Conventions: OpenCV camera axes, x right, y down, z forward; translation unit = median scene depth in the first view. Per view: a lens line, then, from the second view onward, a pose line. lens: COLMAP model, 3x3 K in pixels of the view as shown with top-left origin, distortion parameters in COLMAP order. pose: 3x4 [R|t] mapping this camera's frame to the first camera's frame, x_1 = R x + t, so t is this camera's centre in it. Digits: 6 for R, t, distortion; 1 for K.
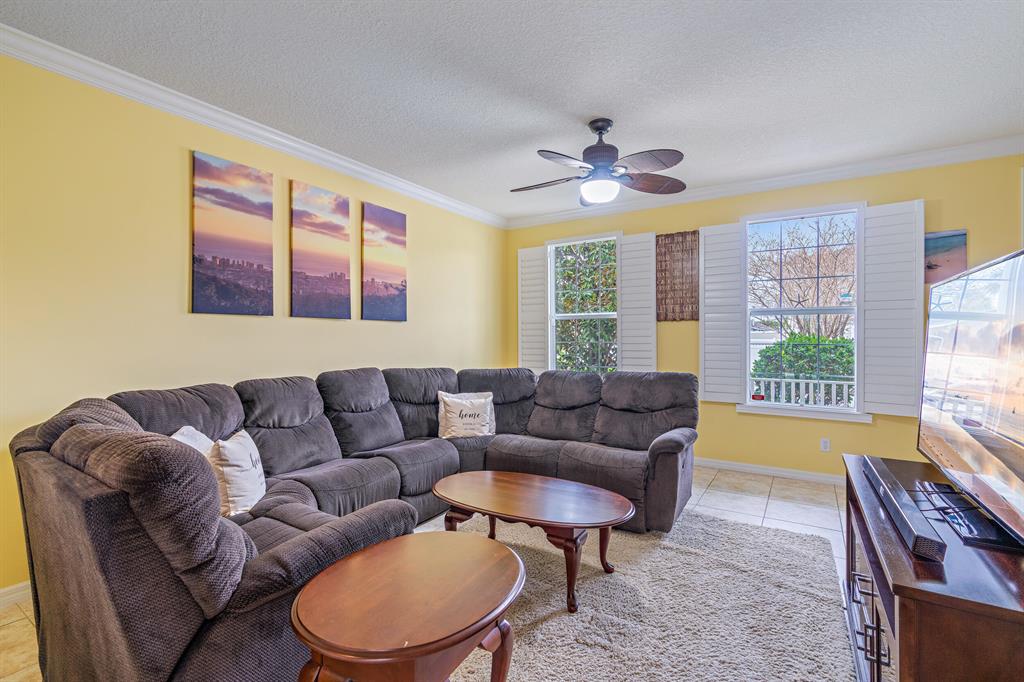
lens RADIAL K [[466.7, 0, 511.0], [0, 466.7, 337.1], [0, 0, 1]] dist [-0.002247, 0.002892]
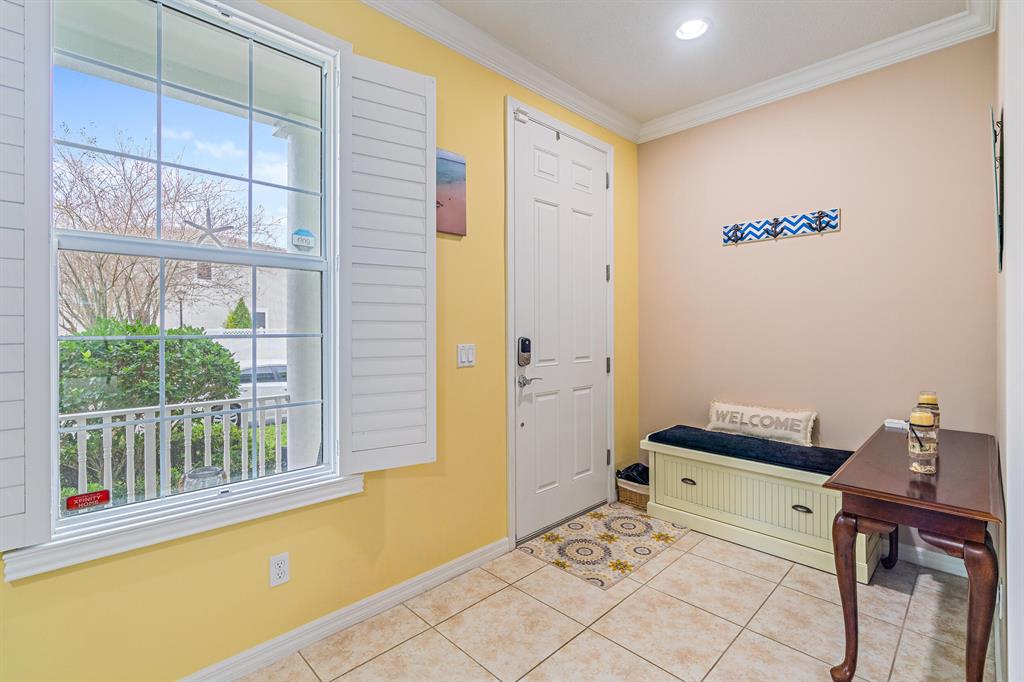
lens RADIAL K [[466.7, 0, 511.8], [0, 466.7, 339.3], [0, 0, 1]] dist [-0.002247, 0.002892]
pose [[0.222549, -0.021537, 0.974684, 0.279542], [0.000319, 0.999758, 0.022018, 0.007877], [-0.974921, -0.004589, 0.222502, 0.637977]]
